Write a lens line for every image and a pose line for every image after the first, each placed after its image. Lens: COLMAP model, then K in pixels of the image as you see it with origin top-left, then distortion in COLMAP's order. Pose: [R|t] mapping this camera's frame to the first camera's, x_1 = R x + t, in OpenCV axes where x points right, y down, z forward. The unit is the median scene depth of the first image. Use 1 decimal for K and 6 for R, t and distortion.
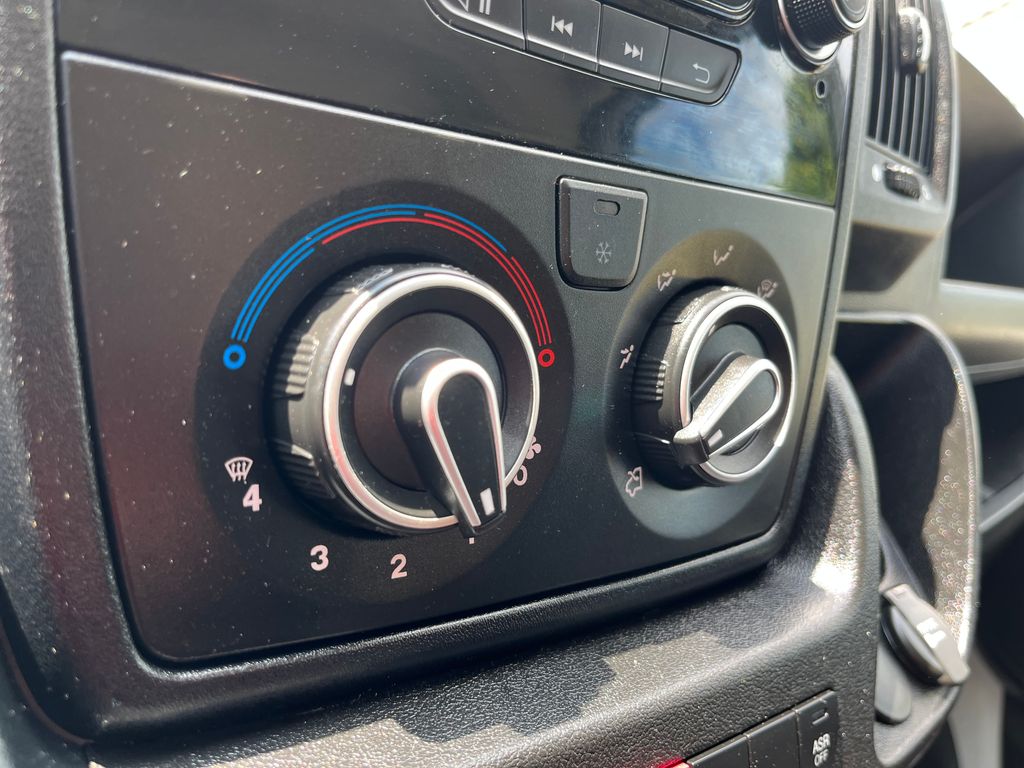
lens RADIAL K [[769.6, 0, 512.0], [0, 769.6, 384.0], [0, 0, 1]] dist [0.003057, -0.008433]
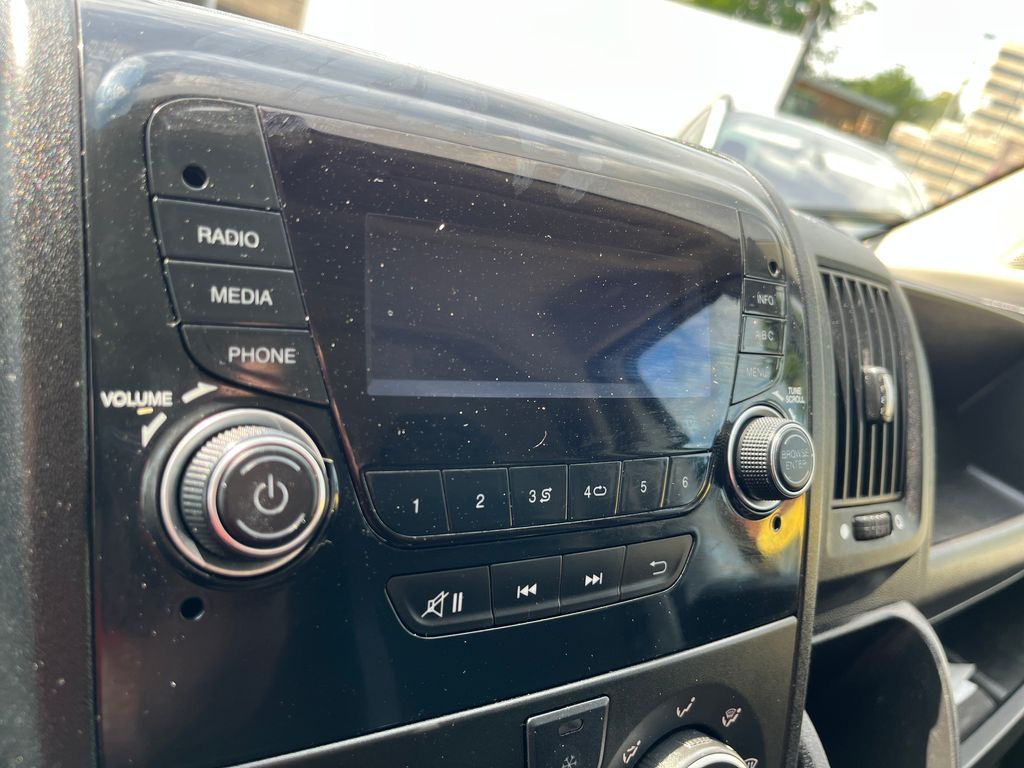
lens RADIAL K [[769.6, 0, 512.0], [0, 769.6, 384.0], [0, 0, 1]] dist [0.003057, -0.008433]
pose [[0.998946, -0.013077, -0.044003, 0.083724], [0.010632, 0.998410, -0.055361, -0.609988], [0.044657, 0.054835, 0.997496, -0.151453]]
